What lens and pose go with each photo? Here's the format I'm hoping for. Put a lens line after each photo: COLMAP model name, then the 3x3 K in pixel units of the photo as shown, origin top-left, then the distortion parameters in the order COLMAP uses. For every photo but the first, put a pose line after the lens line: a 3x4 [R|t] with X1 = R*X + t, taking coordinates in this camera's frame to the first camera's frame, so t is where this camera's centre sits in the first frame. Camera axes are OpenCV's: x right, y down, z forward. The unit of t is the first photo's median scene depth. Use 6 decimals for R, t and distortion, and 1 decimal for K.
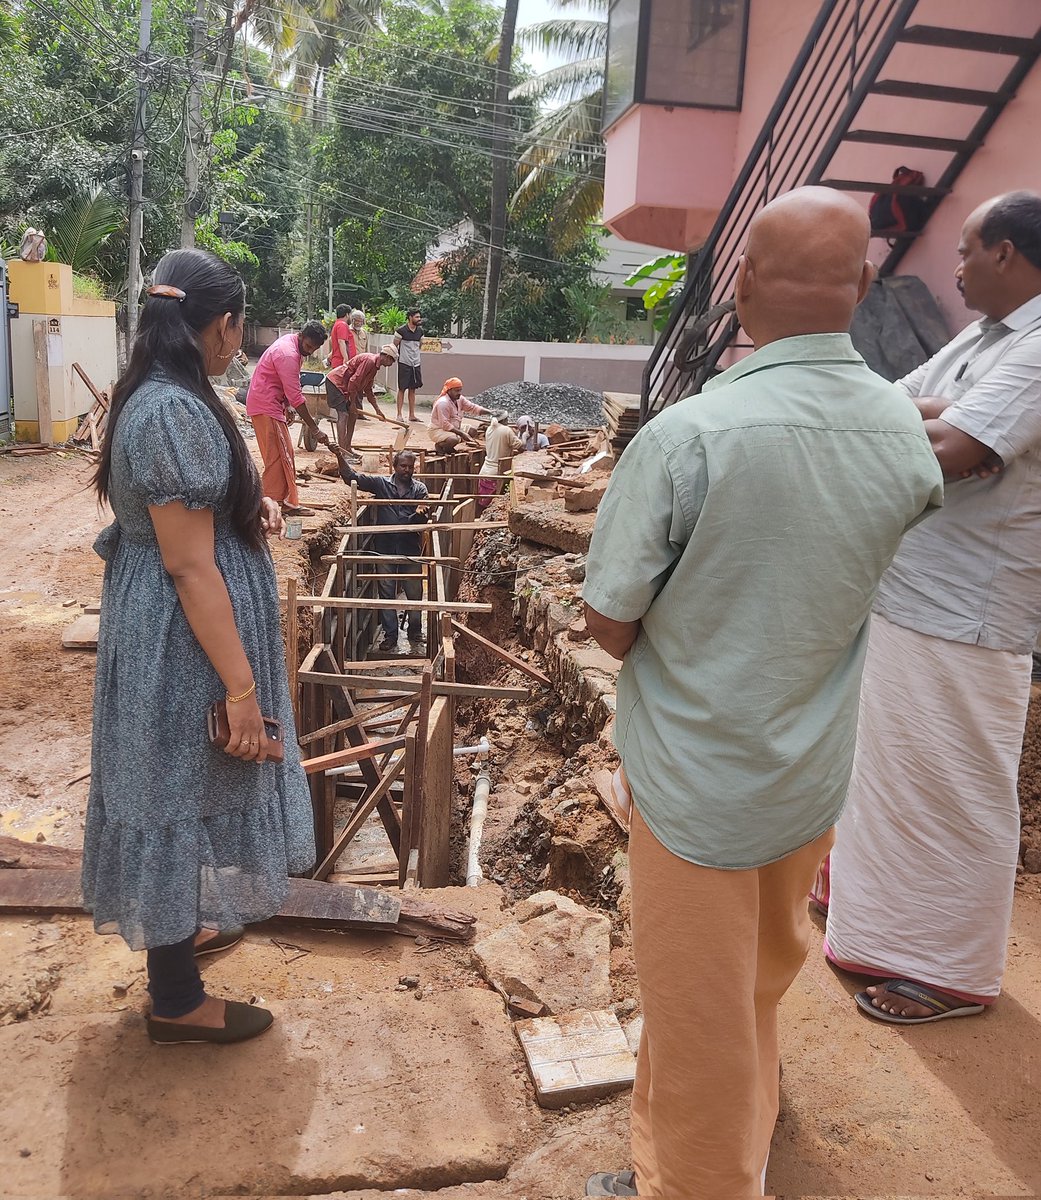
lens RADIAL K [[1341.3, 0, 520.5], [0, 1341.3, 600.0], [0, 0, 1]] dist [0.090919, -0.266928]
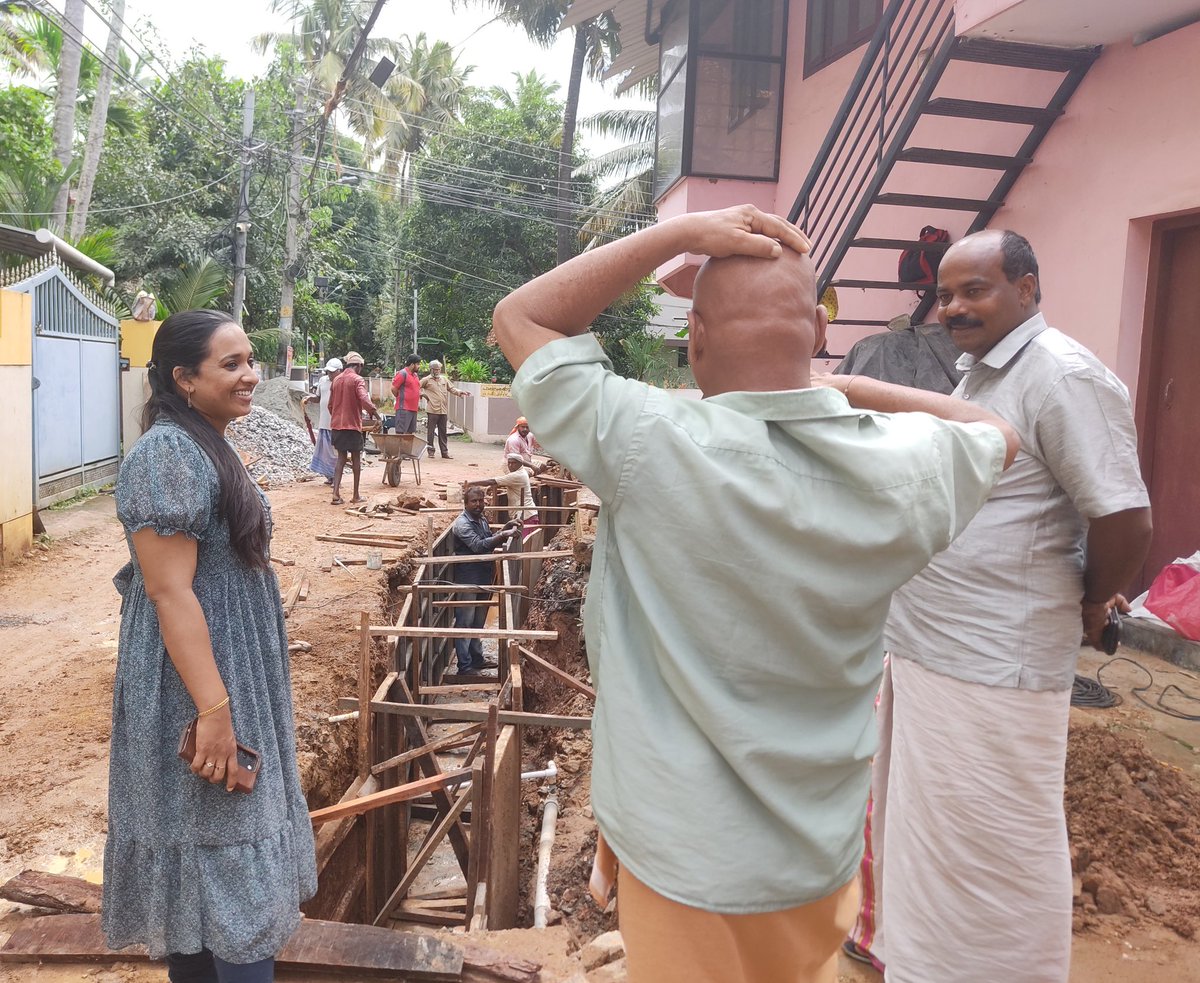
lens RADIAL K [[1436.1, 0, 600.0], [0, 1436.1, 491.5], [0, 0, 1]] dist [0.003204, -0.015950]
pose [[0.999794, -0.011934, 0.016405, -0.006484], [0.013747, 0.993240, -0.115258, 0.027823], [-0.014918, 0.115460, 0.993200, -0.150147]]
